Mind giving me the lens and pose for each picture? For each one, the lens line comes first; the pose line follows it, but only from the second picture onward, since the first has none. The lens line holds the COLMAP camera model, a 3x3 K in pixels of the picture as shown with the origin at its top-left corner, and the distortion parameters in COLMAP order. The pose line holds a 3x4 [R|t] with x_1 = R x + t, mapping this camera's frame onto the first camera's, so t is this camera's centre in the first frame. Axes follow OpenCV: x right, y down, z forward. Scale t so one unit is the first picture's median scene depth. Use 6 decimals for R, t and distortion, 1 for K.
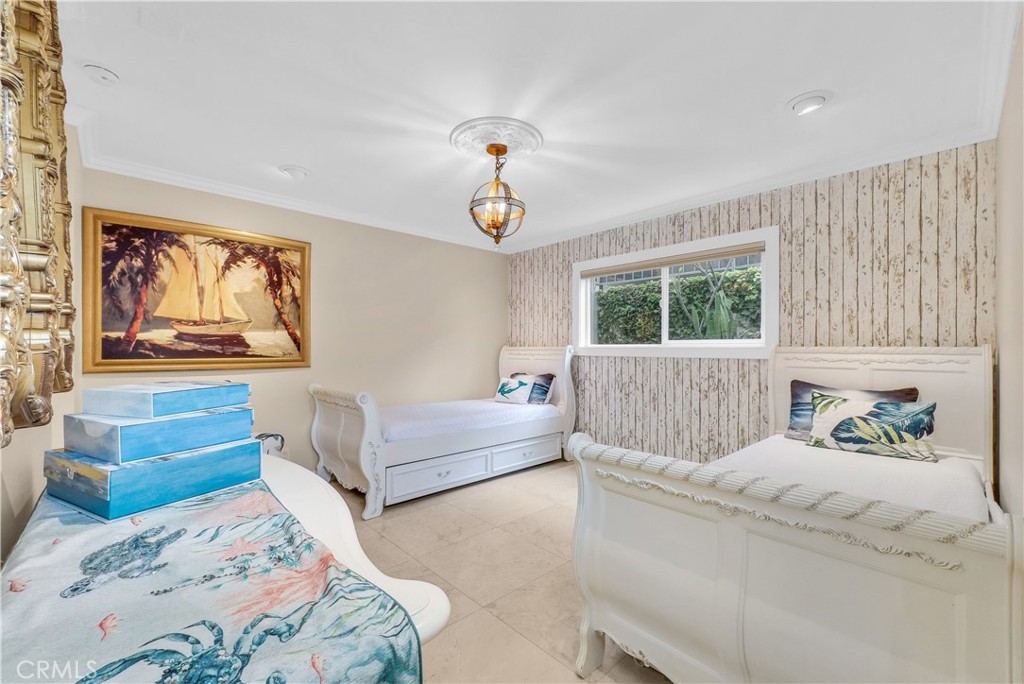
lens RADIAL K [[418.4, 0, 506.2], [0, 418.4, 347.2], [0, 0, 1]] dist [-0.003469, -0.002138]
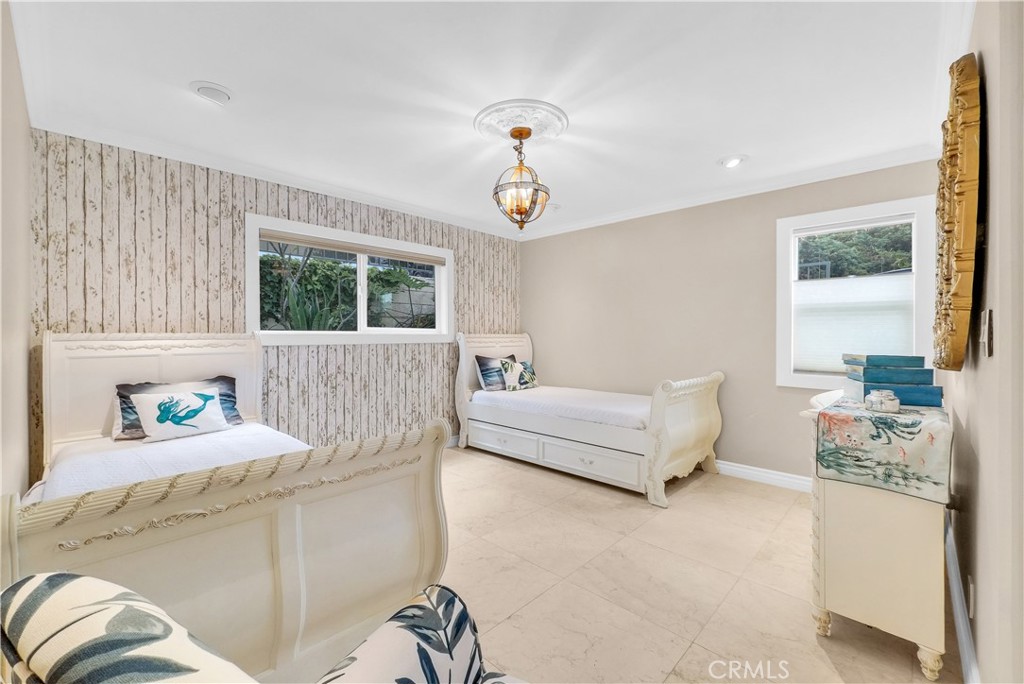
lens RADIAL K [[418.4, 0, 506.2], [0, 418.4, 336.7], [0, 0, 1]] dist [-0.003469, -0.002138]
pose [[-0.058346, -0.010334, 0.998243, -0.643767], [-0.004861, 0.999938, 0.010067, -0.005792], [-0.998285, -0.004265, -0.058392, 0.713264]]
